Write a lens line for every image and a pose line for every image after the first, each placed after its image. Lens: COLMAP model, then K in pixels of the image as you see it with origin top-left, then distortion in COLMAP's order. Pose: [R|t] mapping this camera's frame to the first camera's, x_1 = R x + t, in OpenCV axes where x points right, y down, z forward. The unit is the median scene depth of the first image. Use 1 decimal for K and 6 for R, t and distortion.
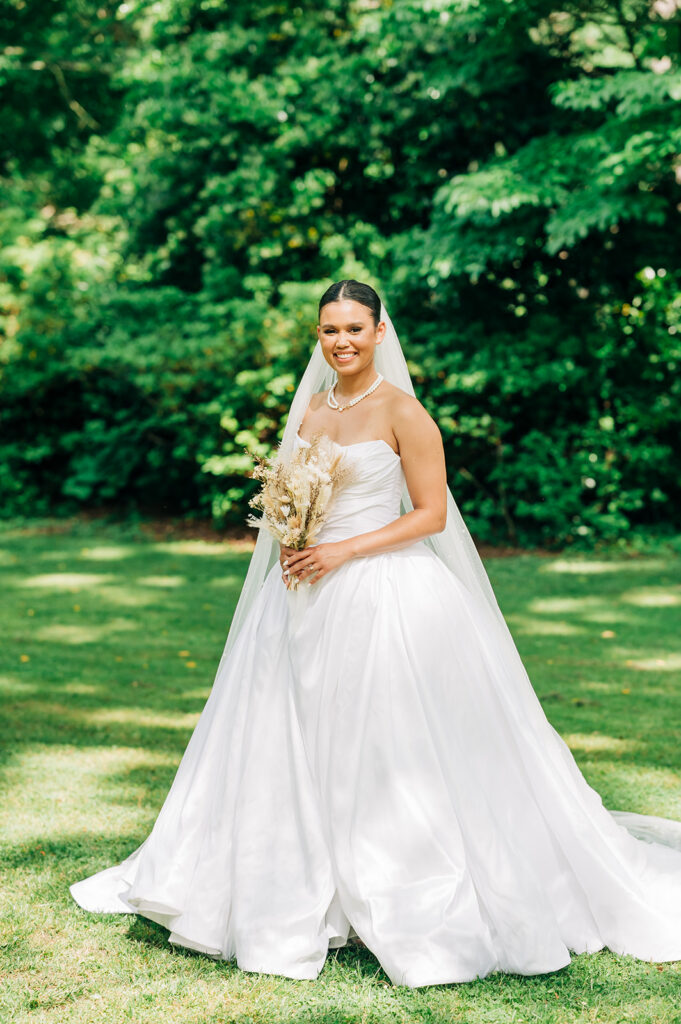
lens RADIAL K [[2445.9, 0, 345.8], [0, 2445.9, 514.7], [0, 0, 1]] dist [0.045896, 0.000000]
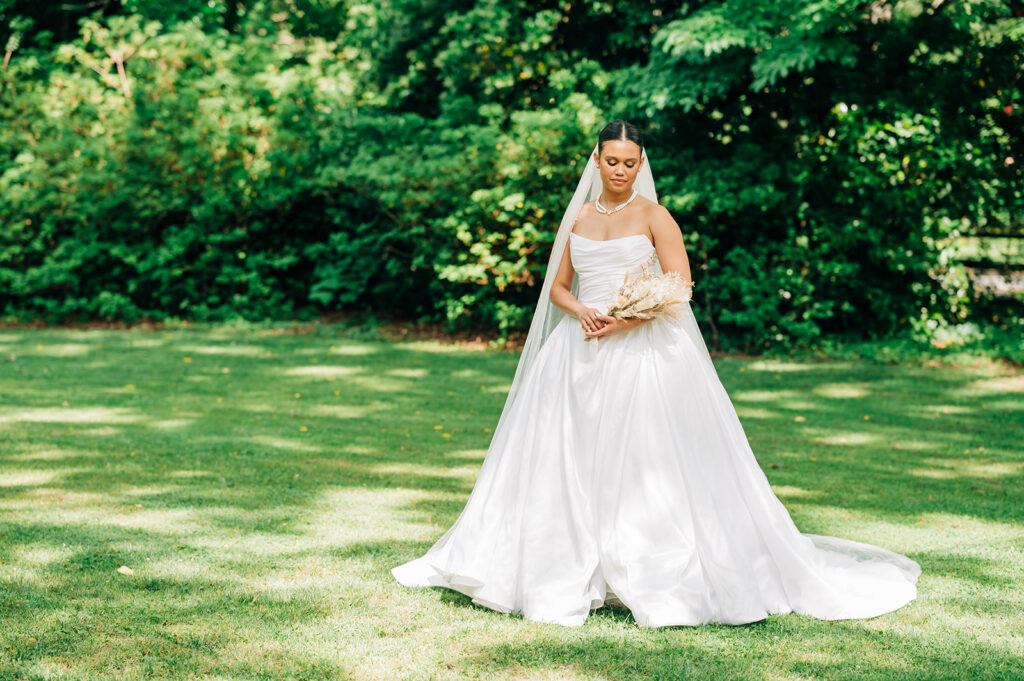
lens RADIAL K [[2445.9, 0, 505.9], [0, 2445.9, 337.6], [0, 0, 1]] dist [0.045896, 0.000000]
pose [[0.999738, 0.017958, -0.014183, -0.012741], [-0.017958, 0.999839, 0.000096, 0.009235], [0.014183, 0.000159, 0.999899, -0.125550]]
